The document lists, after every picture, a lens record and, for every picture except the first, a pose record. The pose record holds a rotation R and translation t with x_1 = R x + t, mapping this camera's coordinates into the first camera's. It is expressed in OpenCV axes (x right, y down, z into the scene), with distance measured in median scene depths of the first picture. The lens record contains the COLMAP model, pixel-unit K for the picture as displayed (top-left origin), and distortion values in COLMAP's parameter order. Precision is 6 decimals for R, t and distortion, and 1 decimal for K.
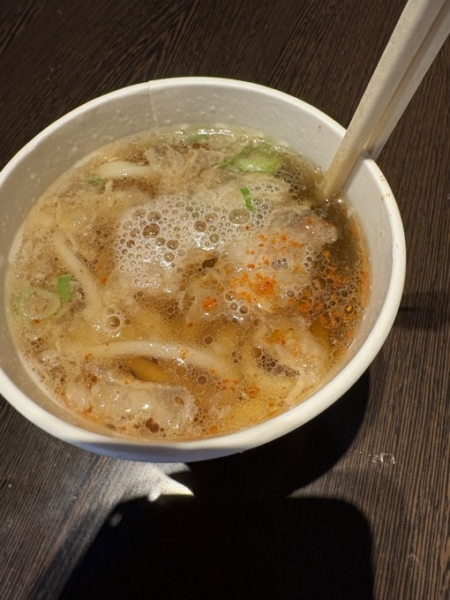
lens RADIAL K [[425.1, 0, 225.0], [0, 425.1, 300.0], [0, 0, 1]] dist [-0.002495, 0.002250]
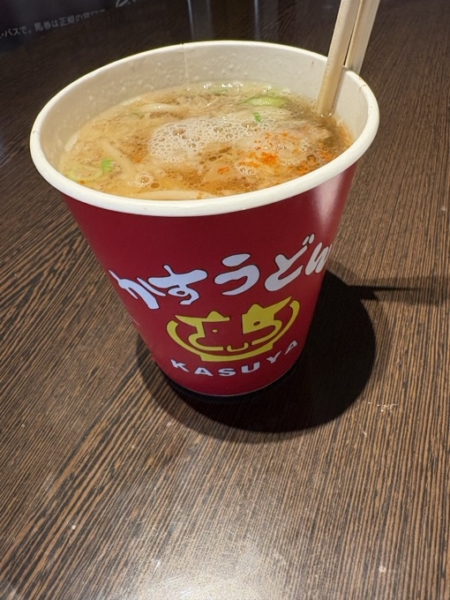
lens RADIAL K [[425.1, 0, 225.0], [0, 425.1, 300.0], [0, 0, 1]] dist [-0.002495, 0.002250]
pose [[0.998624, 0.024023, -0.046609, 0.029065], [-0.035186, 0.966046, -0.255964, 0.569170], [0.038877, 0.257252, 0.965562, -0.069821]]
